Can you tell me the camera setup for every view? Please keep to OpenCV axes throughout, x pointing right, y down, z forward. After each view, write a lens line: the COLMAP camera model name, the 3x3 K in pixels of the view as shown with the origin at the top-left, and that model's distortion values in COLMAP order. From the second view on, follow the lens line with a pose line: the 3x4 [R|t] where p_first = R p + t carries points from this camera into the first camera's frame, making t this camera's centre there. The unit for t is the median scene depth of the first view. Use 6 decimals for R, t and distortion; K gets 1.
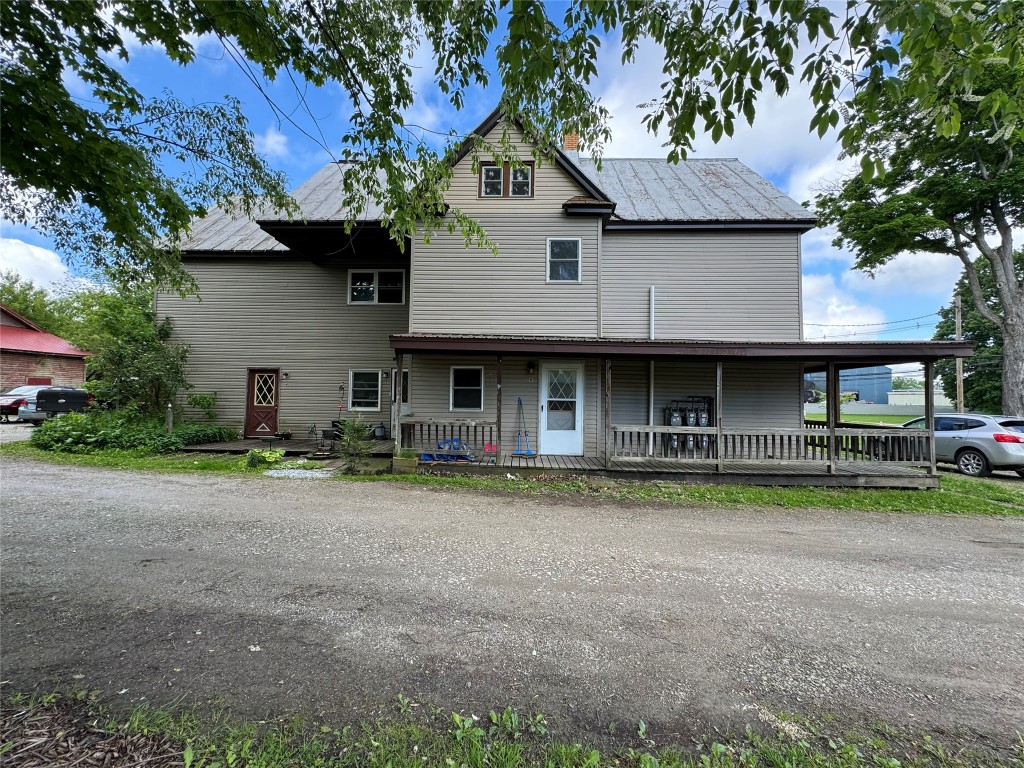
lens RADIAL K [[408.0, 0, 511.4], [0, 408.0, 392.4], [0, 0, 1]] dist [-0.001093, 0.000579]
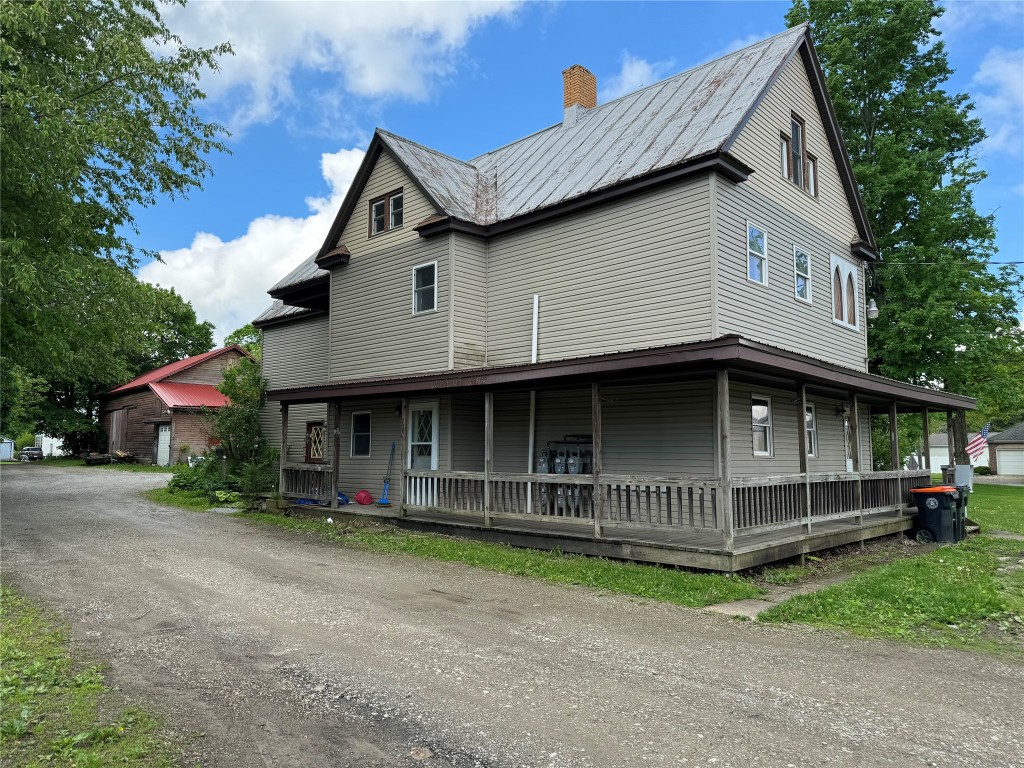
lens RADIAL K [[710.4, 0, 523.3], [0, 710.4, 396.7], [0, 0, 1]] dist [0.048657, -0.003613]
pose [[0.751919, -0.067541, -0.655787, 1.304655], [0.034875, 0.997420, -0.062739, 0.021037], [0.658332, 0.024305, 0.752335, -0.032584]]
